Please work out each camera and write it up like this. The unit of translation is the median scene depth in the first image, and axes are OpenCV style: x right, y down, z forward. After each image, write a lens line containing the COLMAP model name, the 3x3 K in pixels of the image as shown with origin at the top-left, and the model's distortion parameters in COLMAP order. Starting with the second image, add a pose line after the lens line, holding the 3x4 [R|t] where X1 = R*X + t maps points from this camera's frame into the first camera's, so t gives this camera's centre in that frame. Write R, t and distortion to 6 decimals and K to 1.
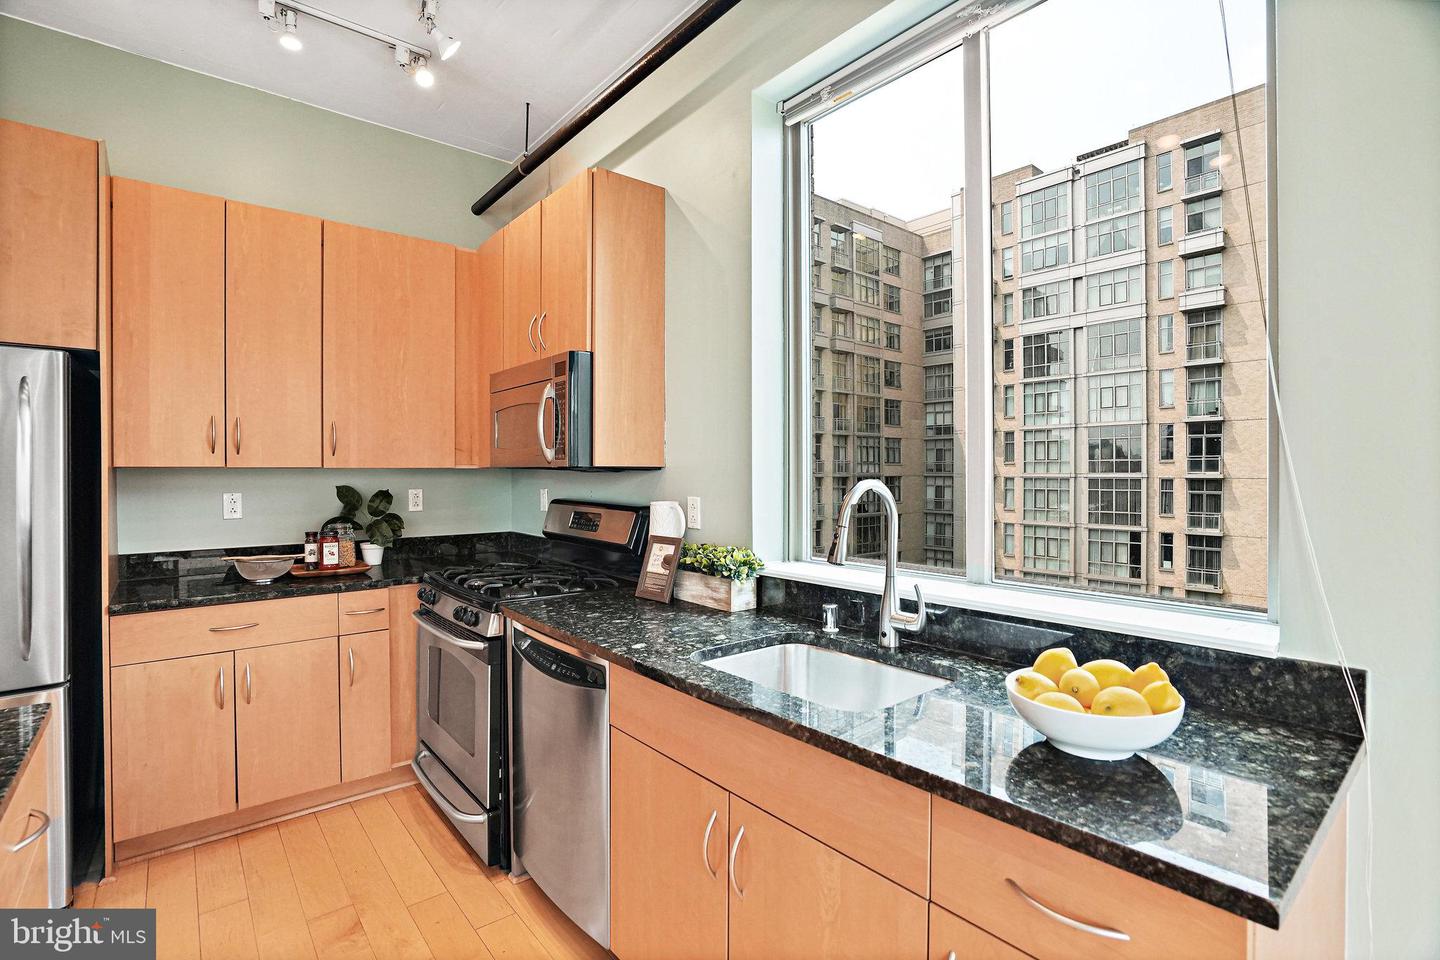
lens RADIAL K [[680.6, 0, 716.5], [0, 680.6, 470.0], [0, 0, 1]] dist [-0.054562, 0.020621]
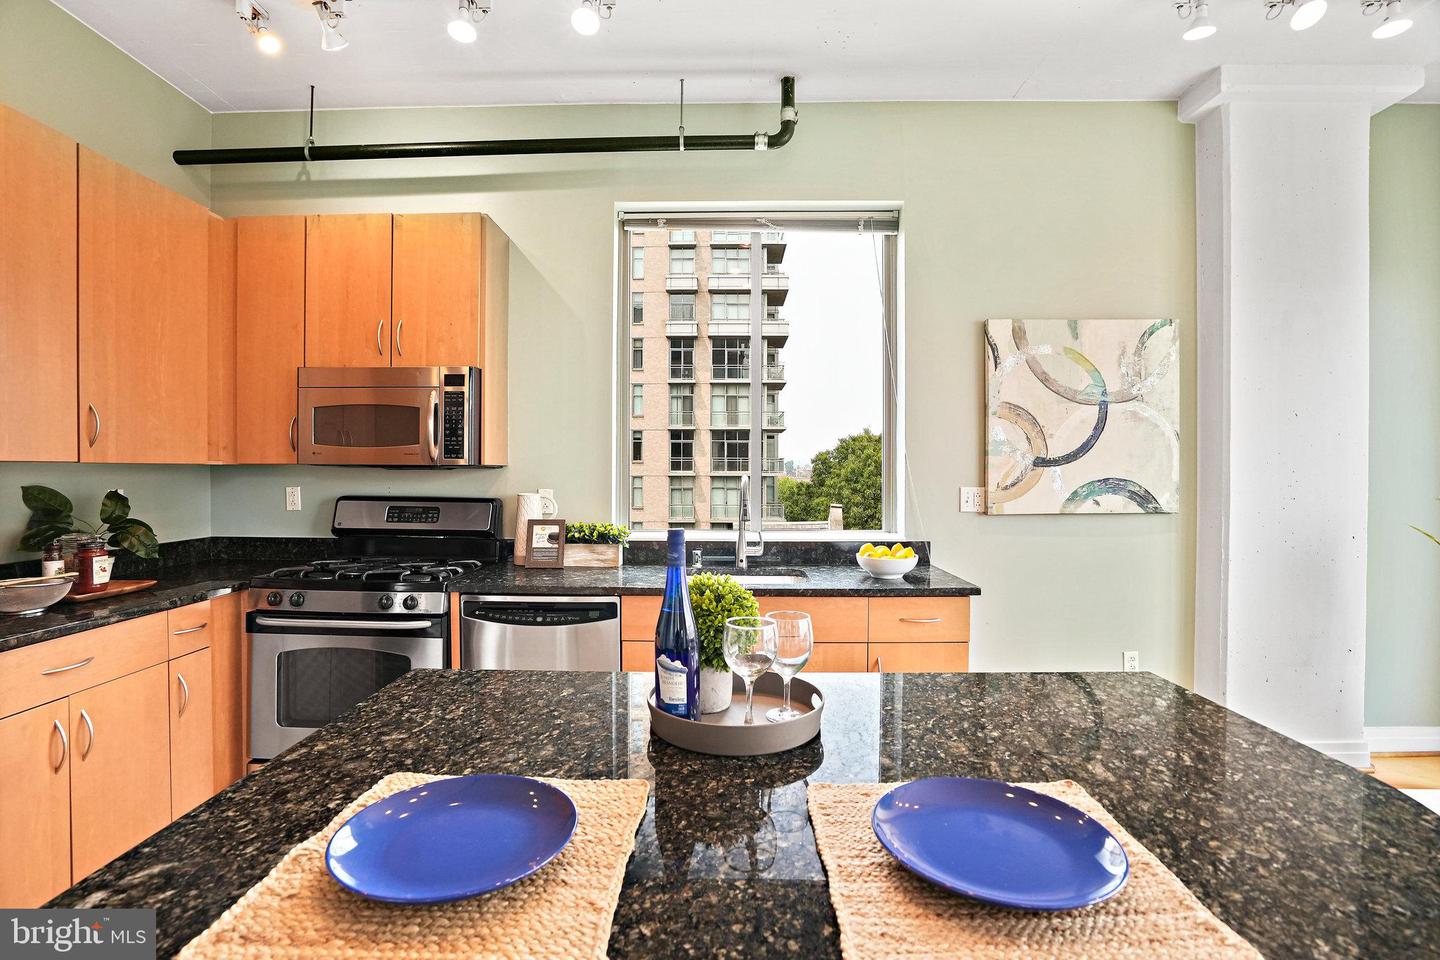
lens RADIAL K [[680.6, 0, 715.0], [0, 680.6, 475.9], [0, 0, 1]] dist [-0.054562, 0.020621]
pose [[0.668325, -0.005483, 0.743849, -0.840341], [-0.003328, 0.999941, 0.010361, 0.001681], [-0.743862, -0.009400, 0.668267, -0.095127]]
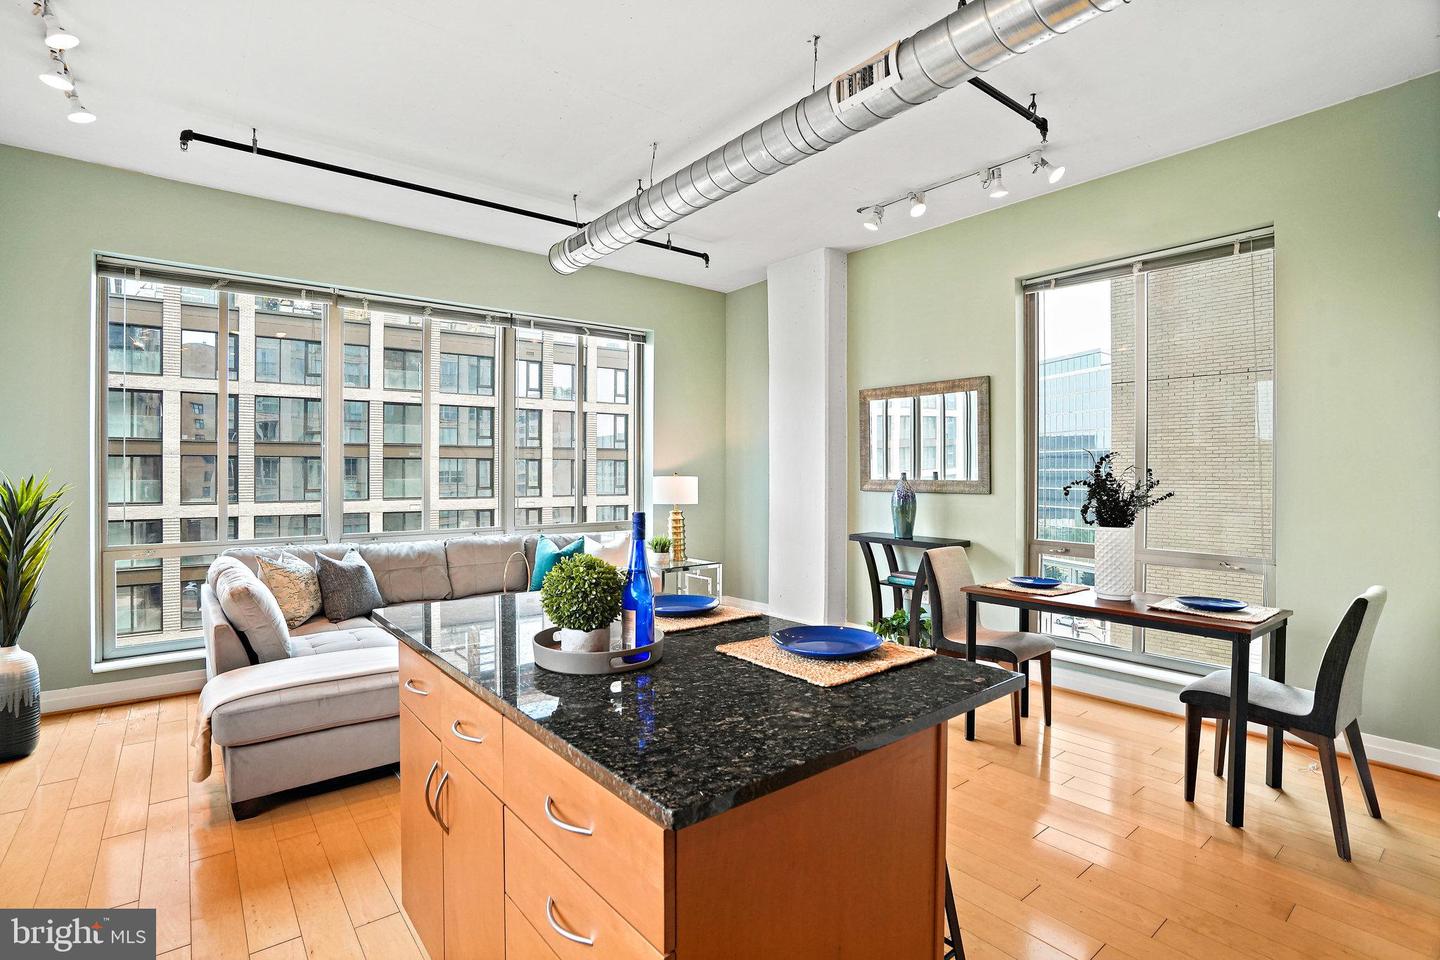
lens RADIAL K [[680.6, 0, 695.3], [0, 680.6, 474.3], [0, 0, 1]] dist [-0.054562, 0.020621]
pose [[-0.998095, -0.003061, 0.061619, -0.588267], [-0.002870, 0.999991, 0.003192, 0.004097], [-0.061628, 0.003009, -0.998095, 0.929579]]
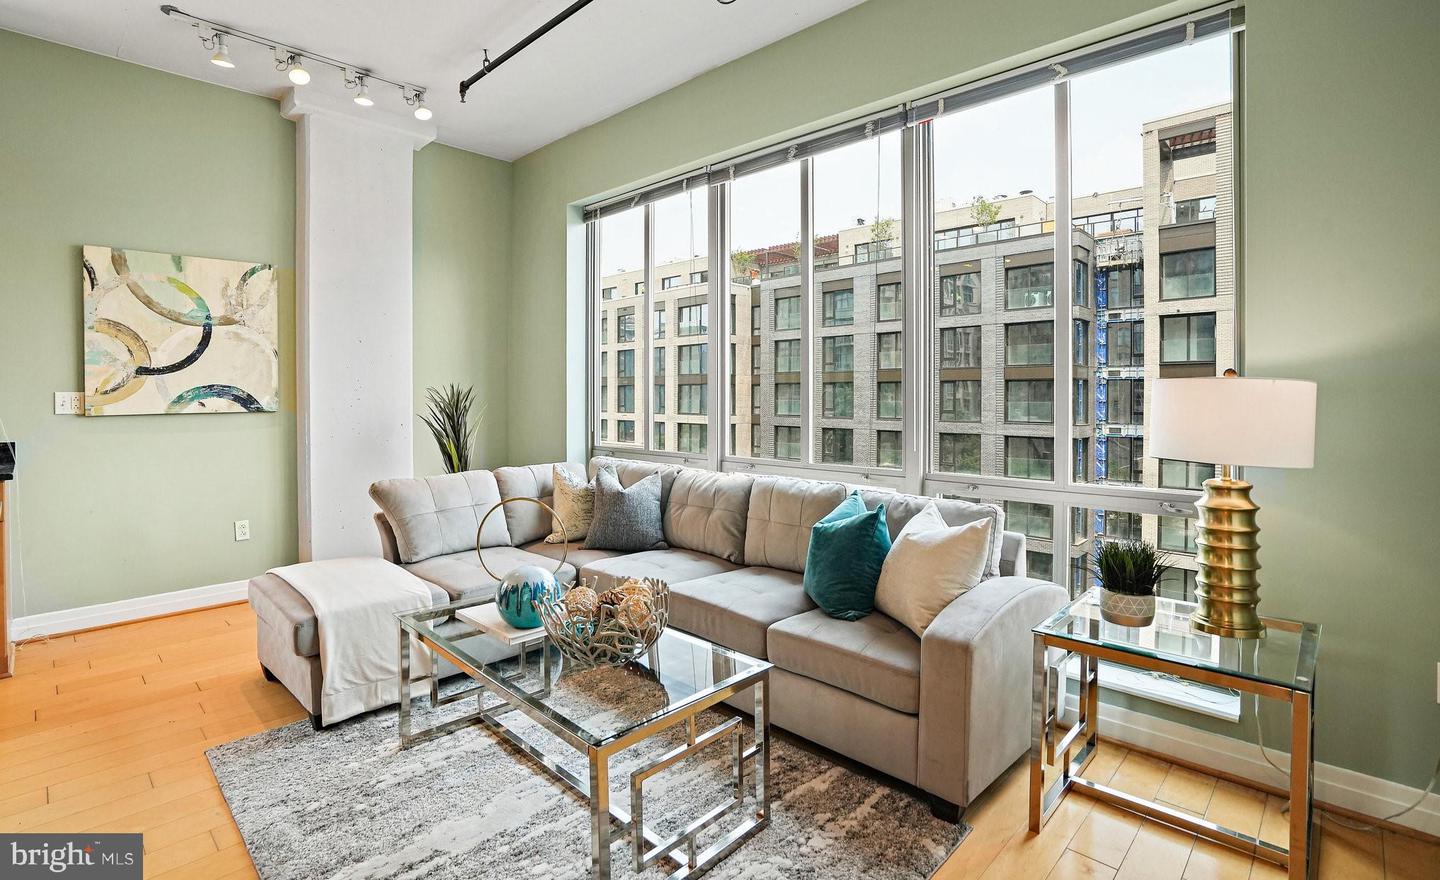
lens RADIAL K [[680.0, 0, 705.6], [0, 680.0, 401.9], [0, 0, 1]] dist [-0.038205, 0.008015]
pose [[-0.096997, -0.011486, 0.995218, -1.126872], [-0.002306, 0.999933, 0.011316, 0.040292], [-0.995282, -0.001198, -0.097017, -0.895549]]
